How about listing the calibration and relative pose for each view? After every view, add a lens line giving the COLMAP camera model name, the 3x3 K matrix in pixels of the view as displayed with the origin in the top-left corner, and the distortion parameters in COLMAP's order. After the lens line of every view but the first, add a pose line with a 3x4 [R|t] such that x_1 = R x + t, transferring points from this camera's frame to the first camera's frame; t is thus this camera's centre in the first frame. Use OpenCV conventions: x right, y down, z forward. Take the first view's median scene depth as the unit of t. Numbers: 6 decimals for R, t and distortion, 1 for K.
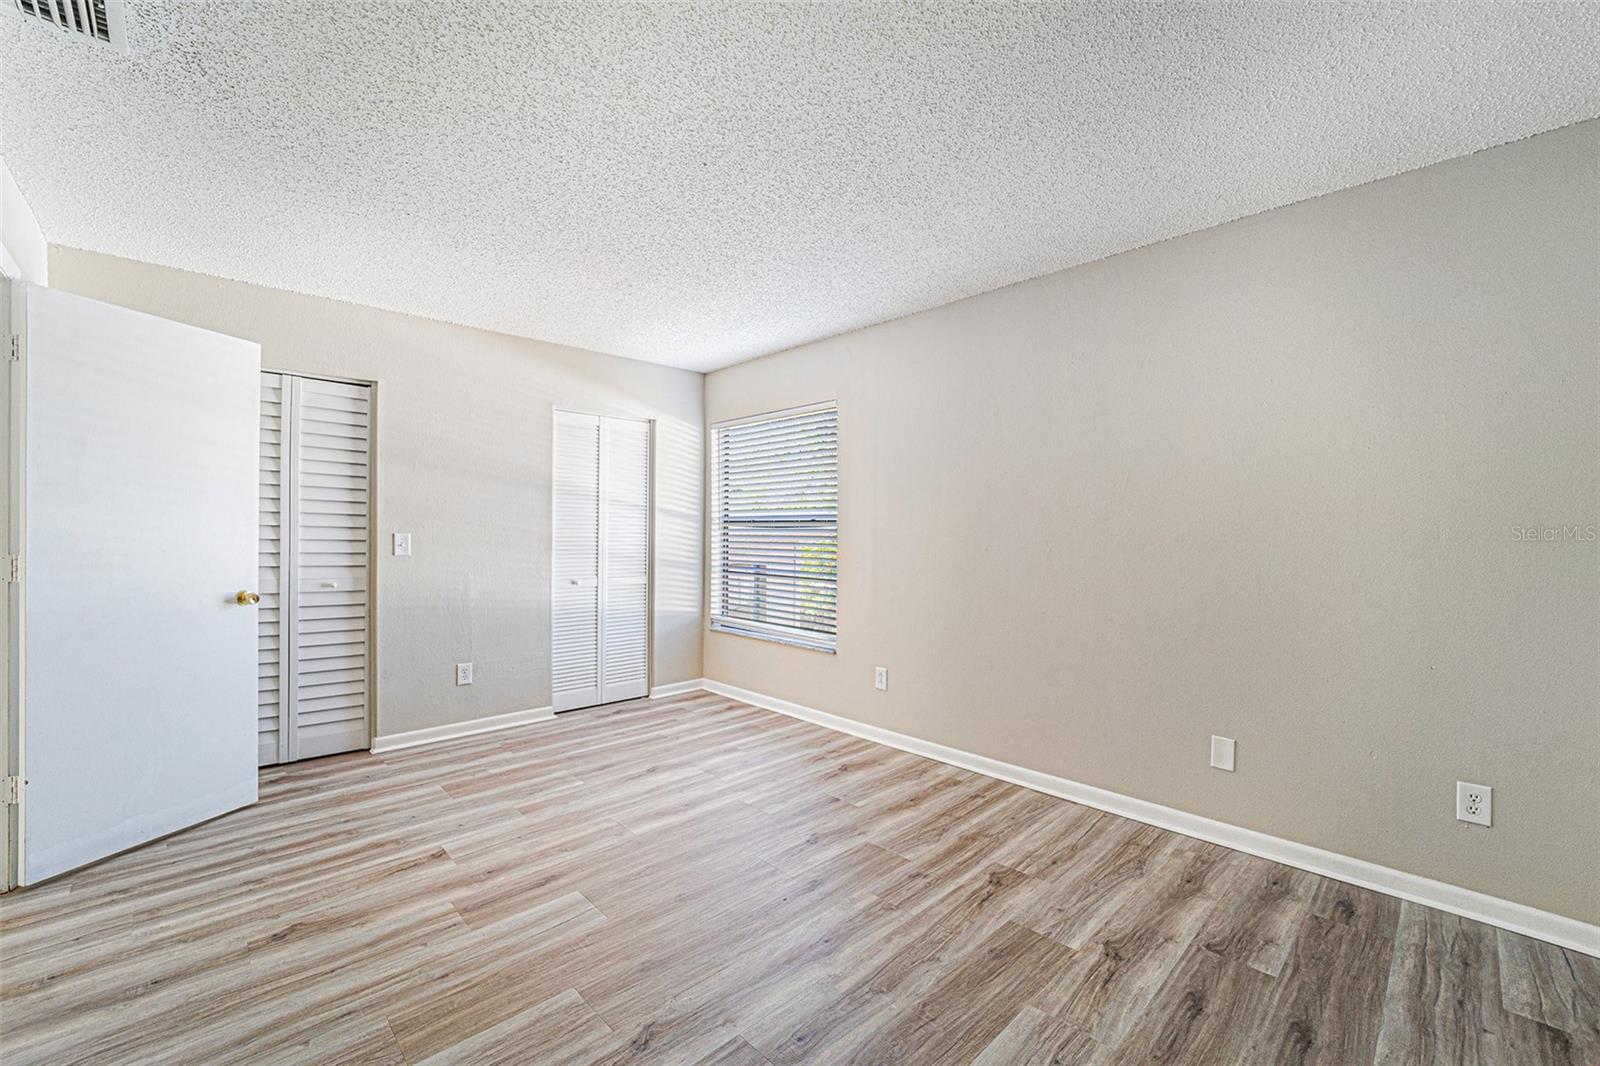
lens RADIAL K [[654.4, 0, 803.1], [0, 654.4, 533.4], [0, 0, 1]] dist [-0.022341, 0.001192]
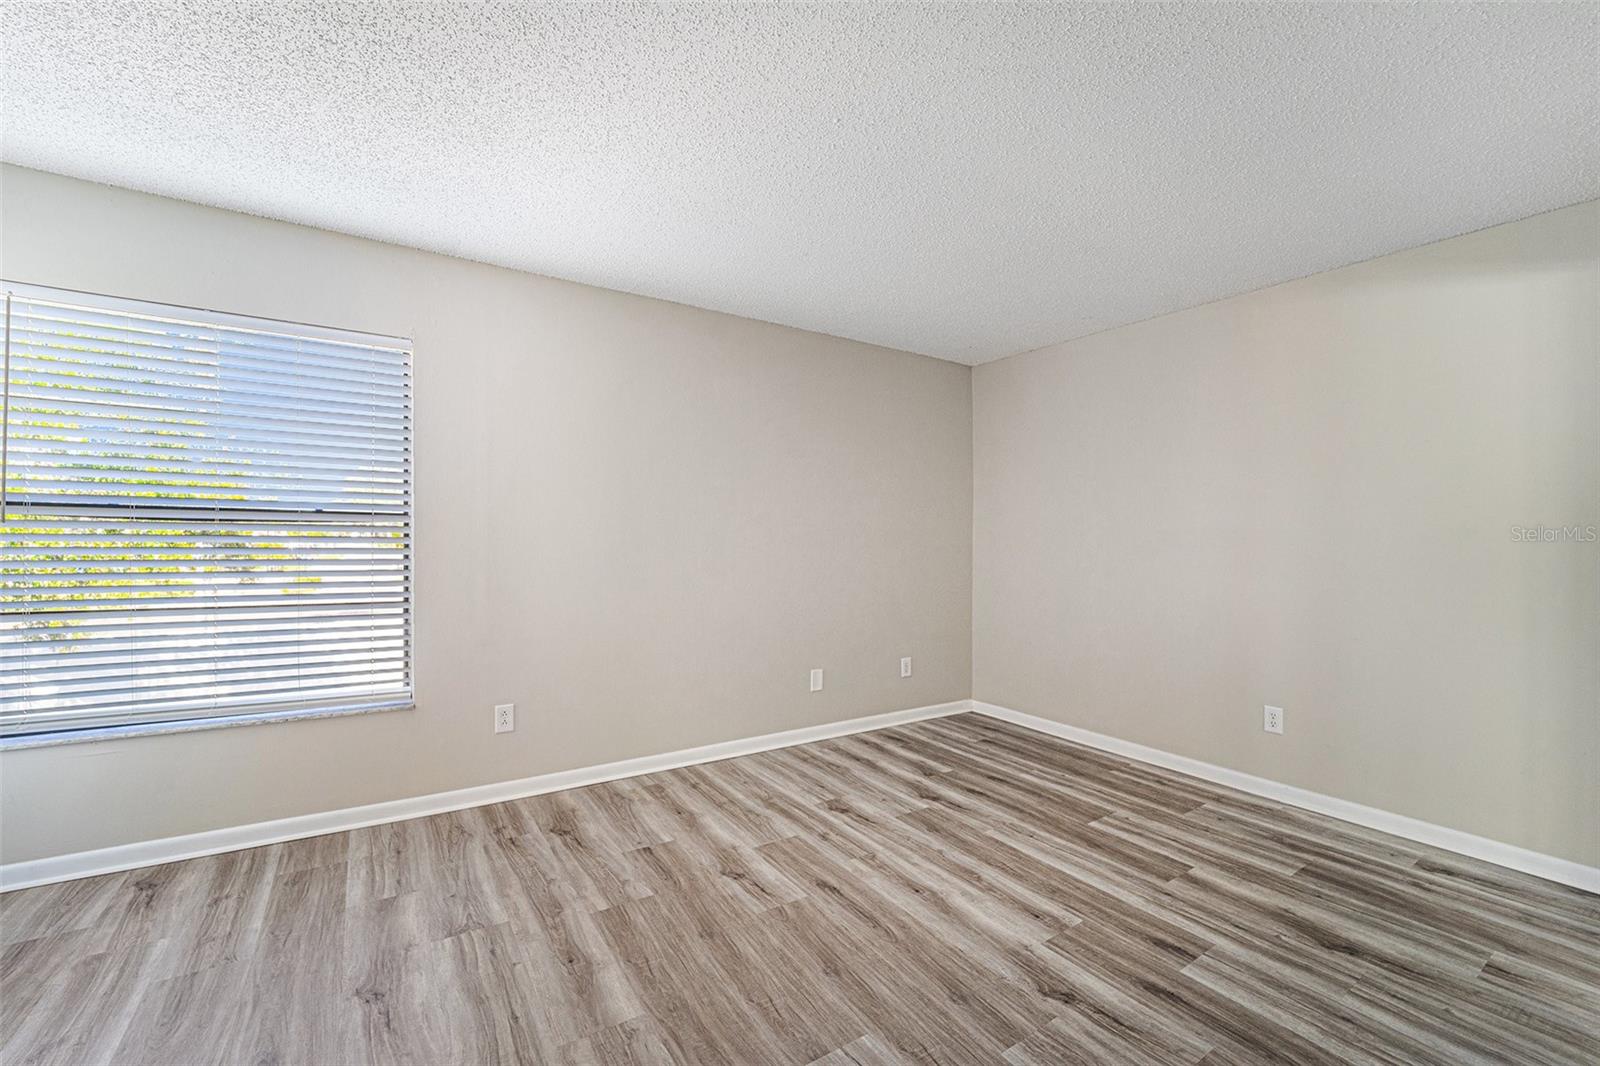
lens RADIAL K [[654.4, 0, 797.5], [0, 654.4, 539.9], [0, 0, 1]] dist [-0.022341, 0.001192]
pose [[0.192508, -0.009149, 0.981253, -0.718018], [-0.006186, 0.999925, 0.010537, -0.004689], [-0.981276, -0.008099, 0.192437, 0.627618]]
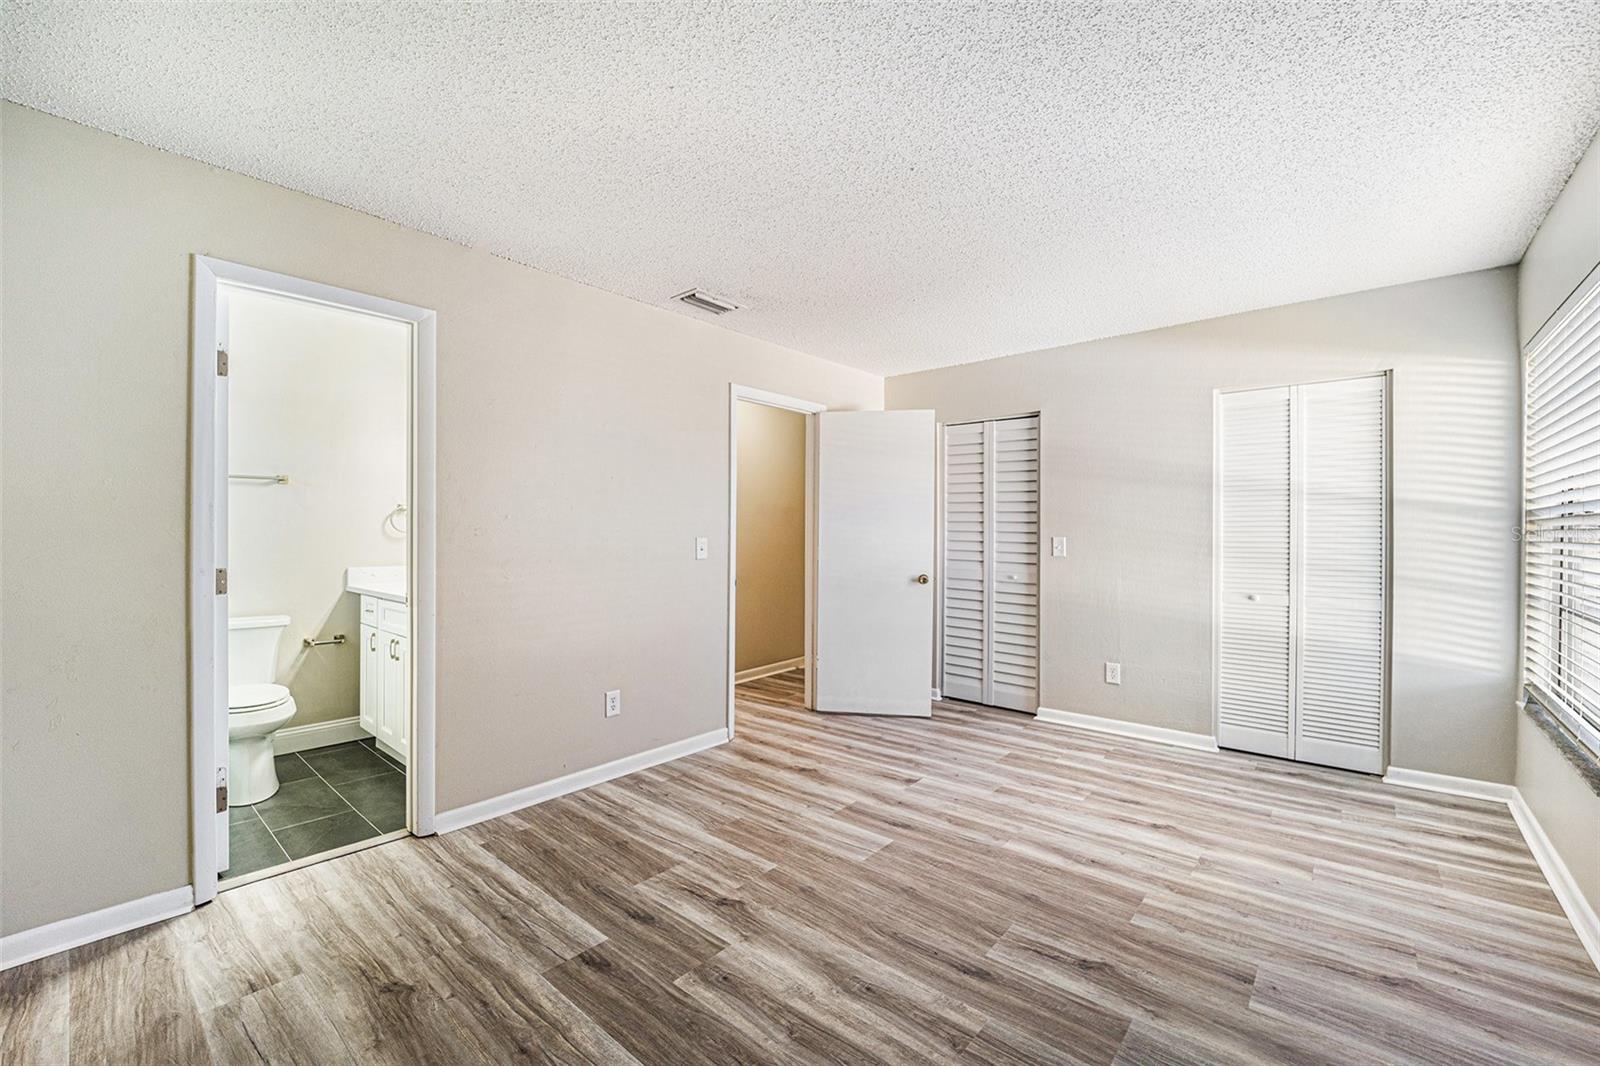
lens RADIAL K [[654.4, 0, 805.0], [0, 654.4, 533.1], [0, 0, 1]] dist [-0.022341, 0.001192]
pose [[0.094078, -0.006107, -0.995546, 0.584680], [-0.004214, 0.999970, -0.006533, 0.002621], [0.995556, 0.004810, 0.094050, 0.522388]]
